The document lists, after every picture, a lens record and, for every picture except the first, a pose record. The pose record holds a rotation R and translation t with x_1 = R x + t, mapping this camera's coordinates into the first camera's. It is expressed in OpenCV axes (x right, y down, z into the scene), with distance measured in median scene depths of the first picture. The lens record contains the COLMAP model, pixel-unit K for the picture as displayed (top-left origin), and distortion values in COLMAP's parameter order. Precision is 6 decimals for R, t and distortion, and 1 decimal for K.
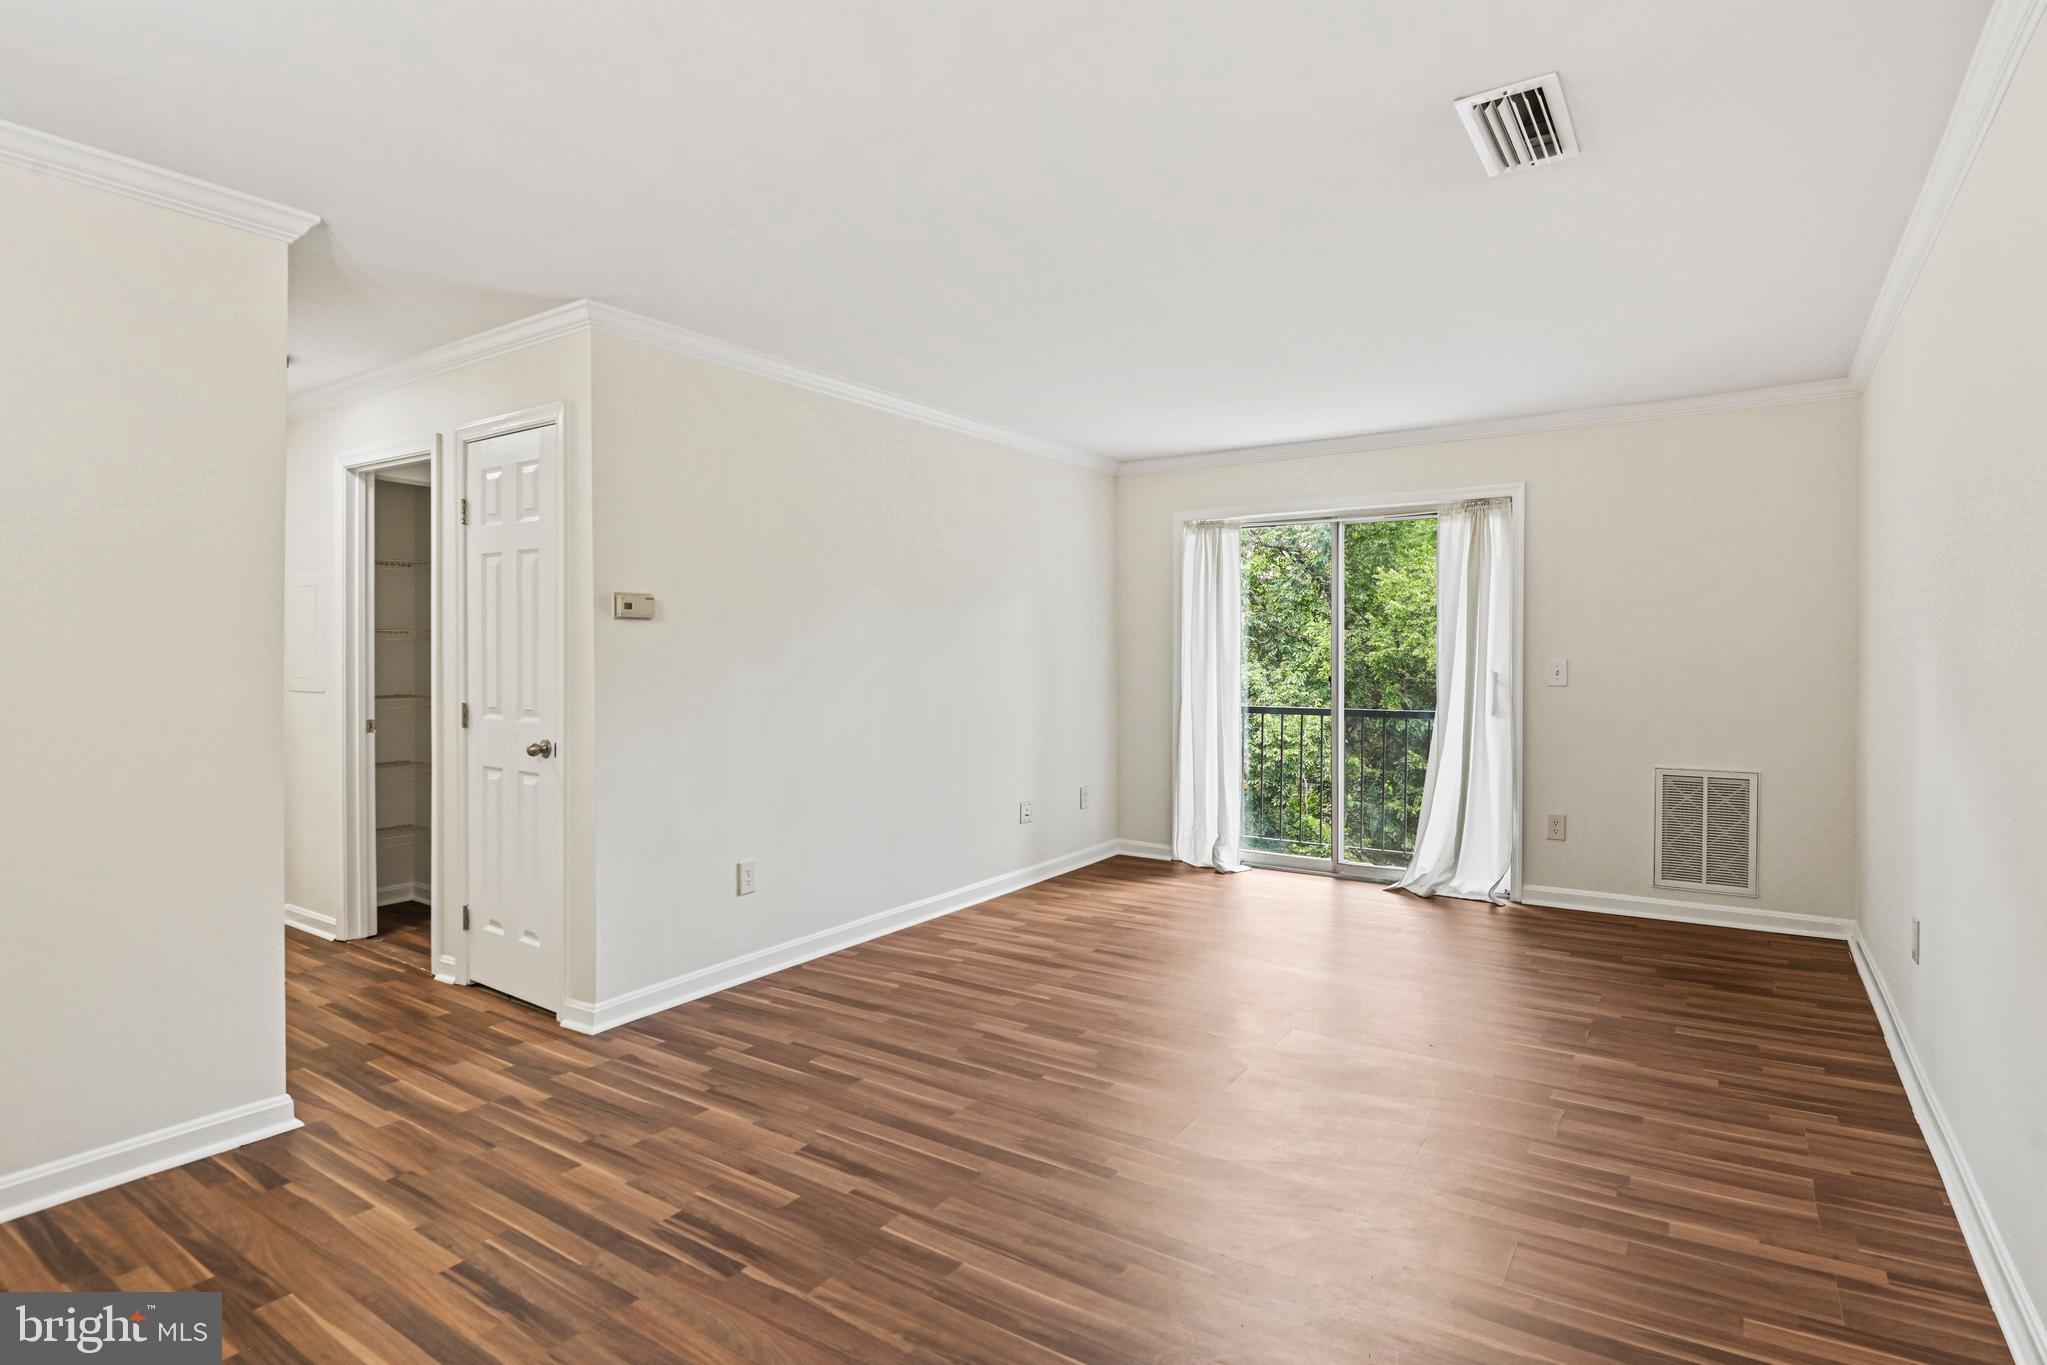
lens RADIAL K [[1079.4, 0, 1023.8], [0, 1079.4, 675.6], [0, 0, 1]] dist [-0.001308, -0.000970]
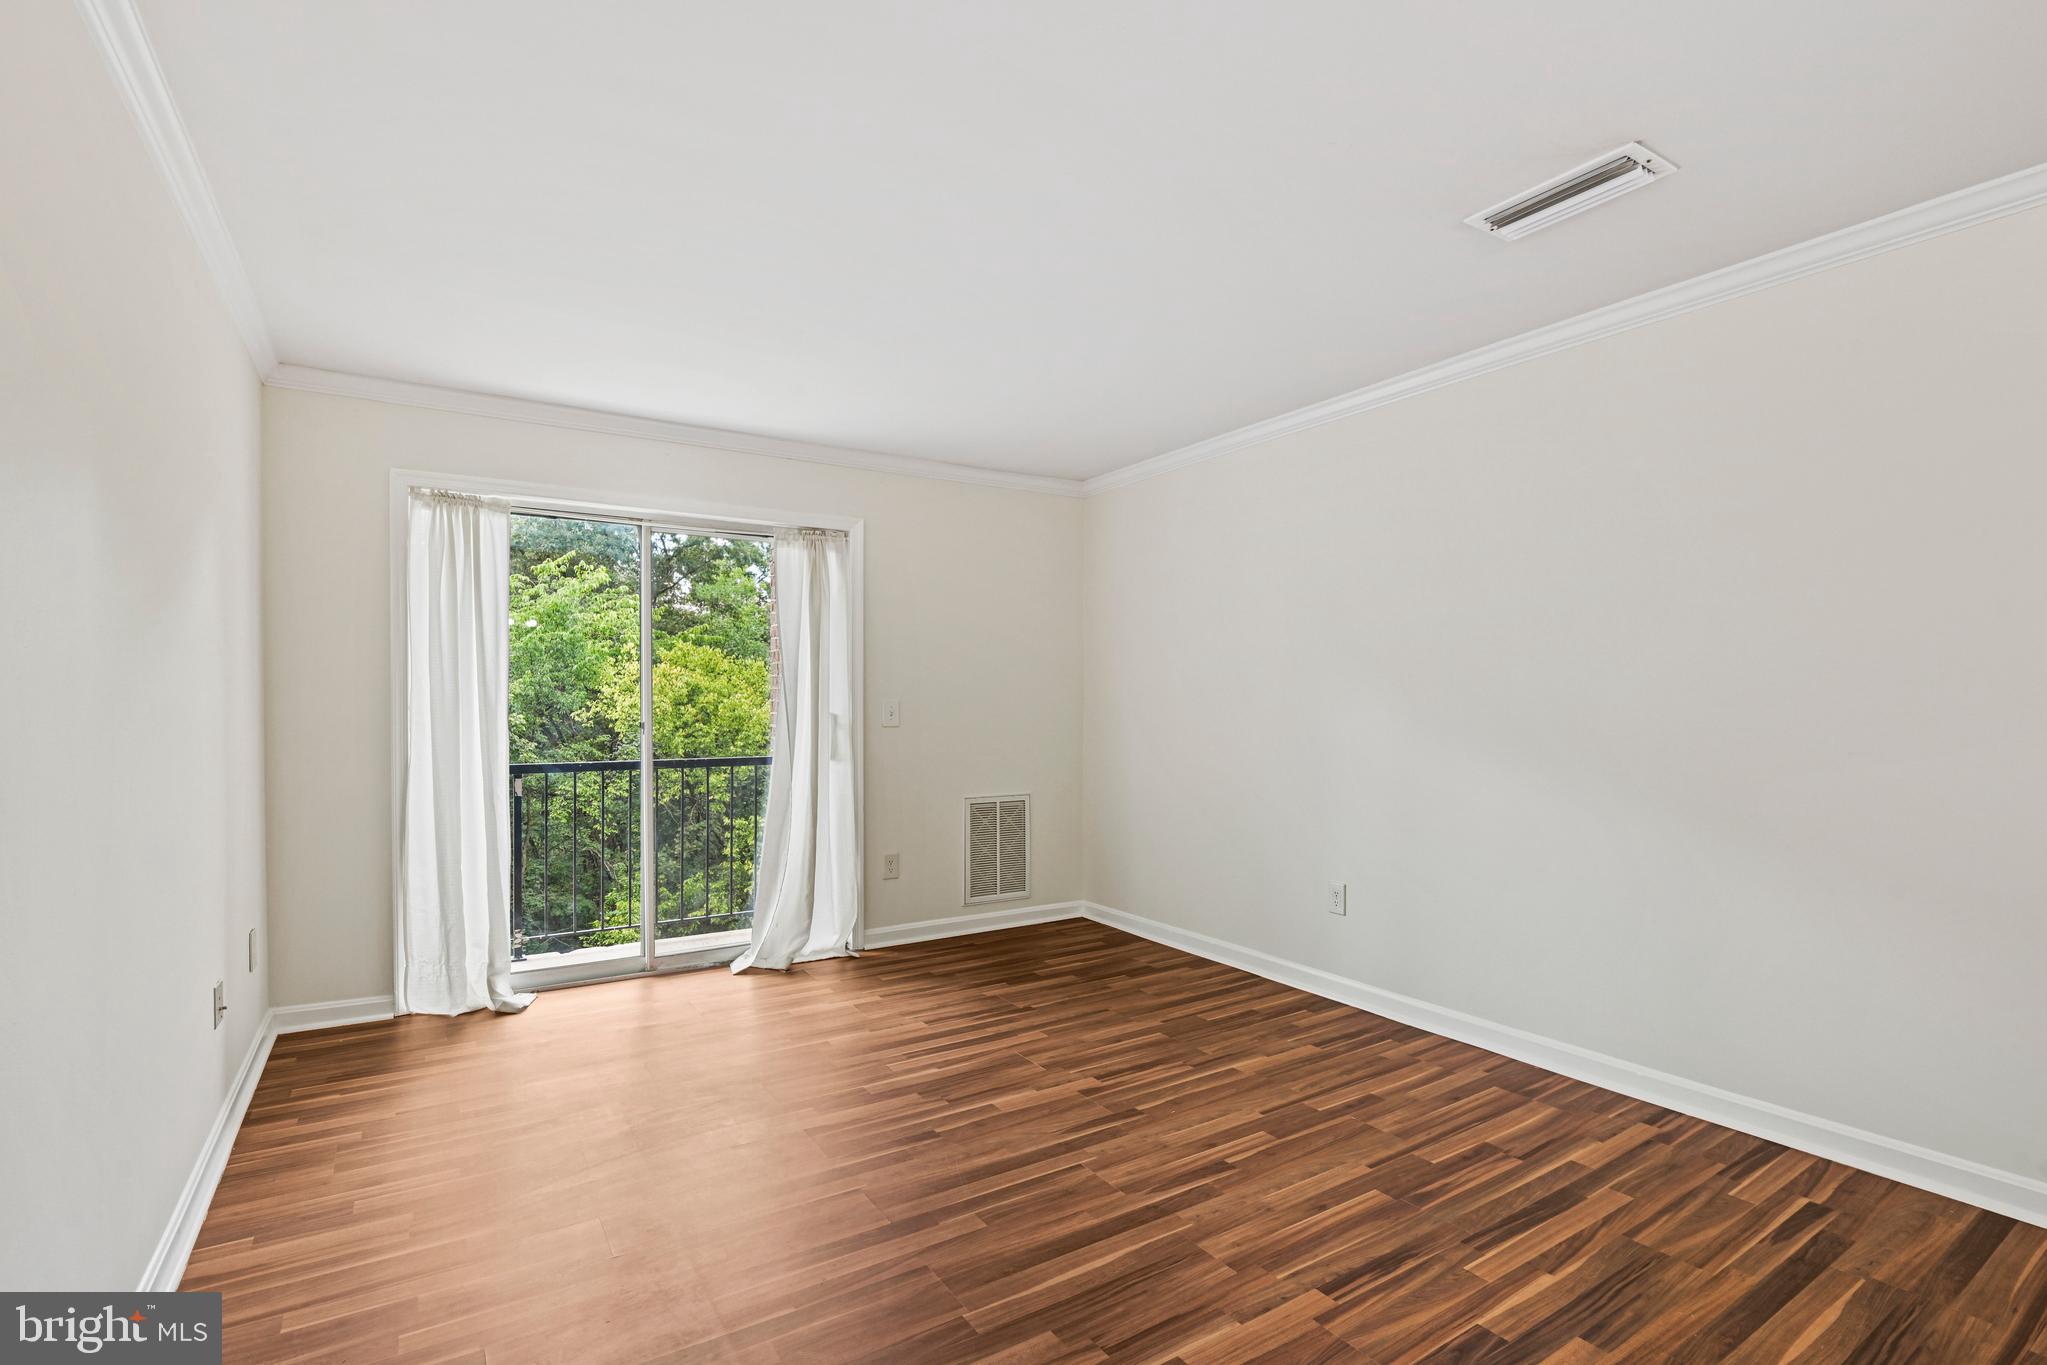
lens RADIAL K [[969.7, 0, 1073.8], [0, 969.7, 698.4], [0, 0, 1]] dist [-0.009483, -0.002605]
pose [[0.376772, 0.003755, 0.926299, -0.279662], [0.014942, 0.999837, -0.010131, -0.004716], [-0.926186, 0.017657, 0.376654, 0.495382]]
